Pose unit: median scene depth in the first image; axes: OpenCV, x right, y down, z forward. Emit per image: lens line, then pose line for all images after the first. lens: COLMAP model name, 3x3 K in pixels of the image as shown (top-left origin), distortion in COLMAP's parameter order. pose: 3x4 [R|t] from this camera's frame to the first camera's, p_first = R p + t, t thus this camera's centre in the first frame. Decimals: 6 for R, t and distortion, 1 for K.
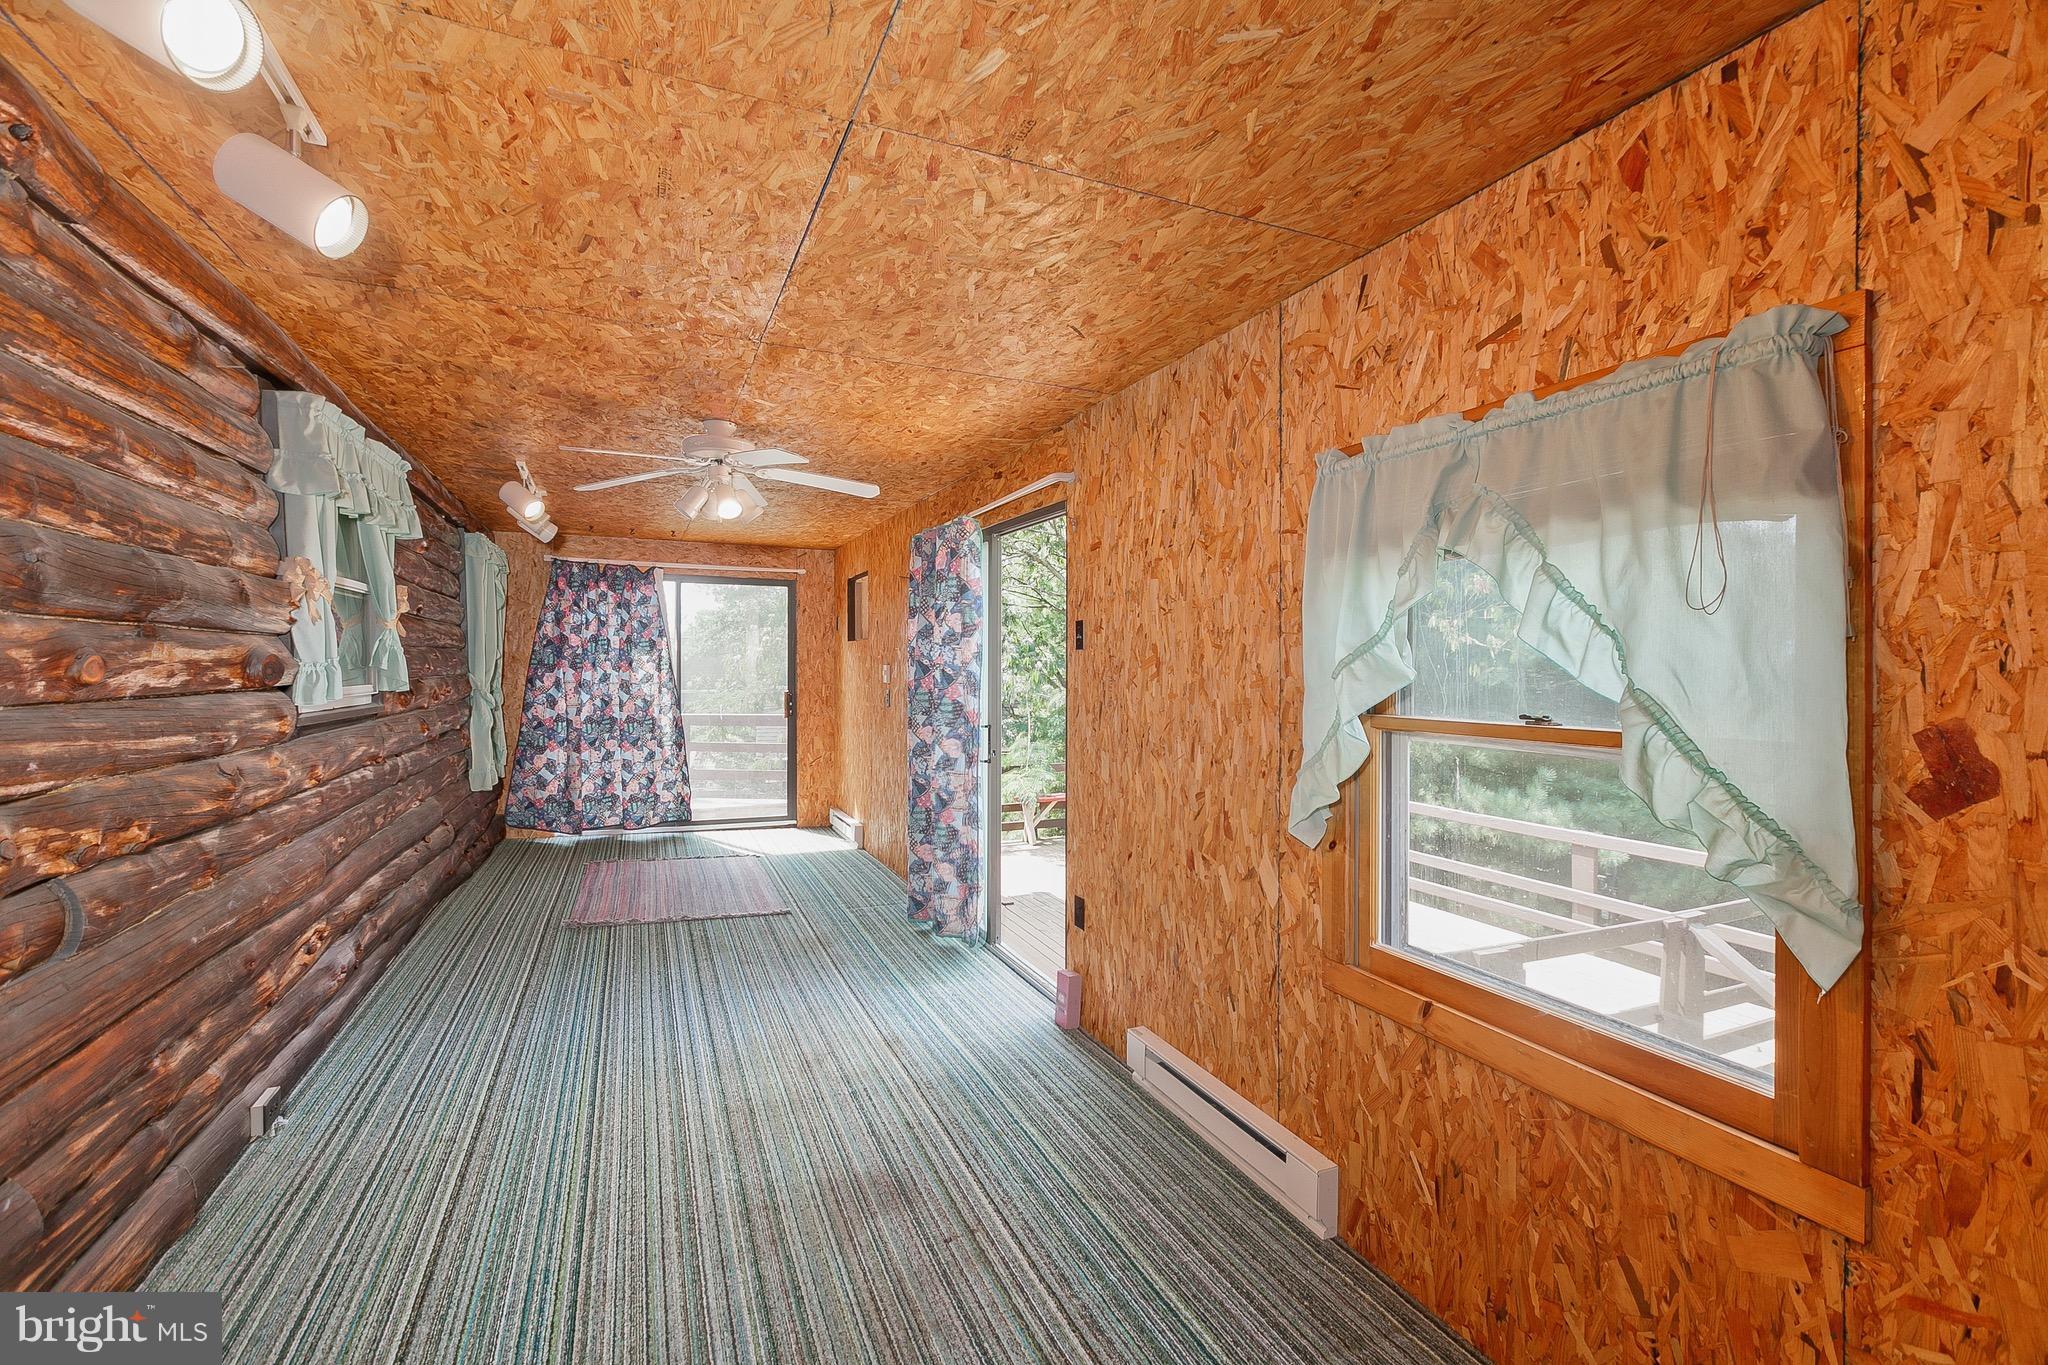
lens RADIAL K [[911.3, 0, 1023.5], [0, 911.3, 677.5], [0, 0, 1]] dist [0.000612, 0.000124]
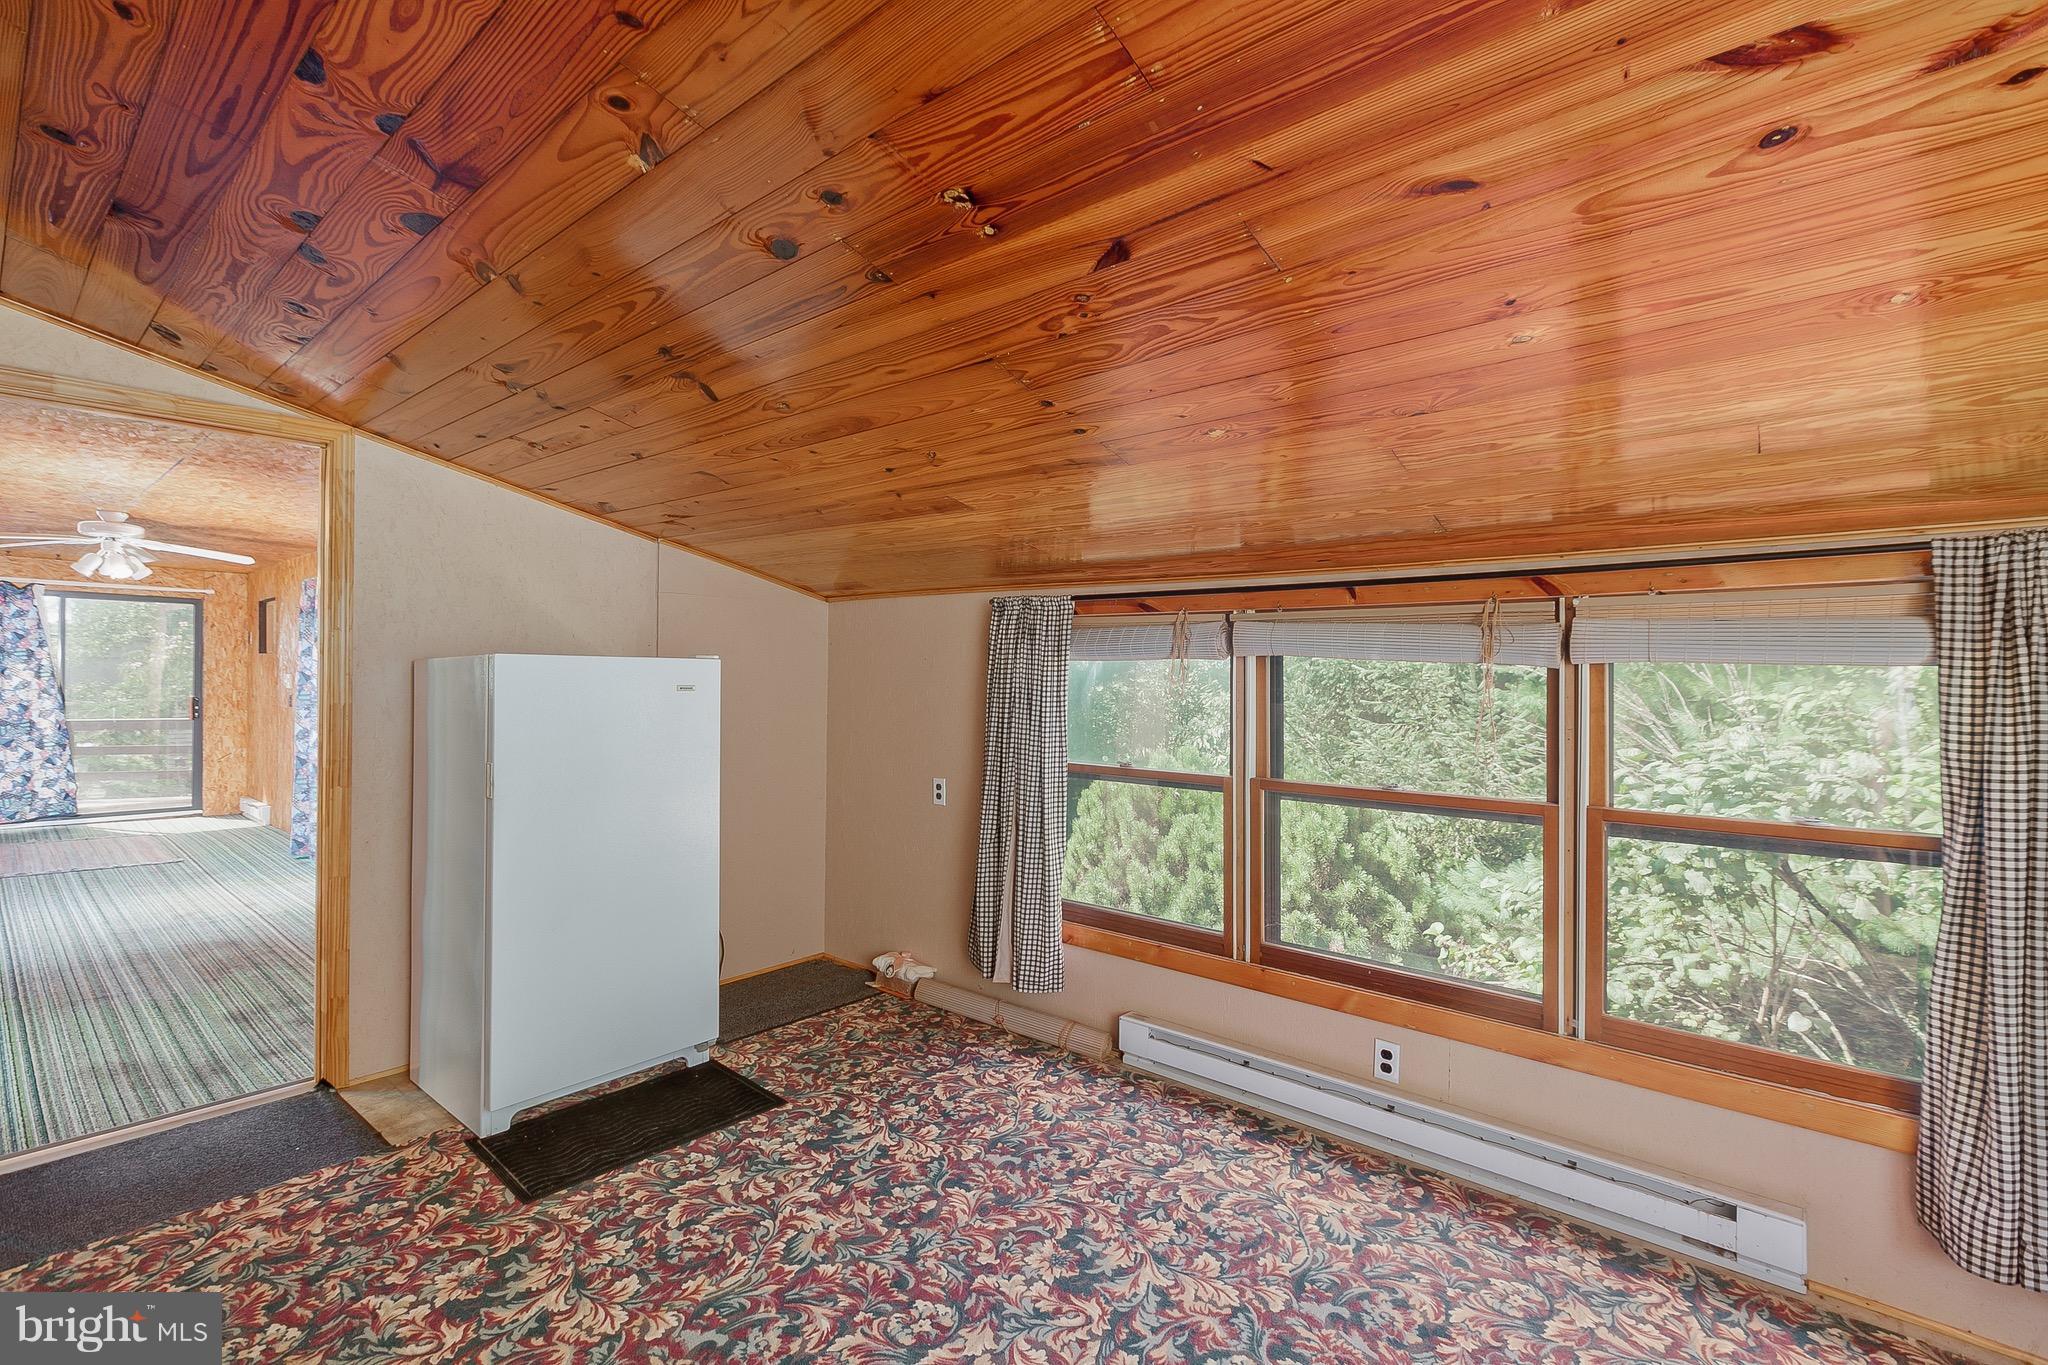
lens RADIAL K [[911.3, 0, 1024.8], [0, 911.3, 680.3], [0, 0, 1]] dist [0.000612, 0.000124]
pose [[0.895318, 0.003556, 0.445413, 0.172512], [-0.000771, 0.999979, -0.006432, 0.001359], [-0.445427, 0.005415, 0.895302, -0.507432]]
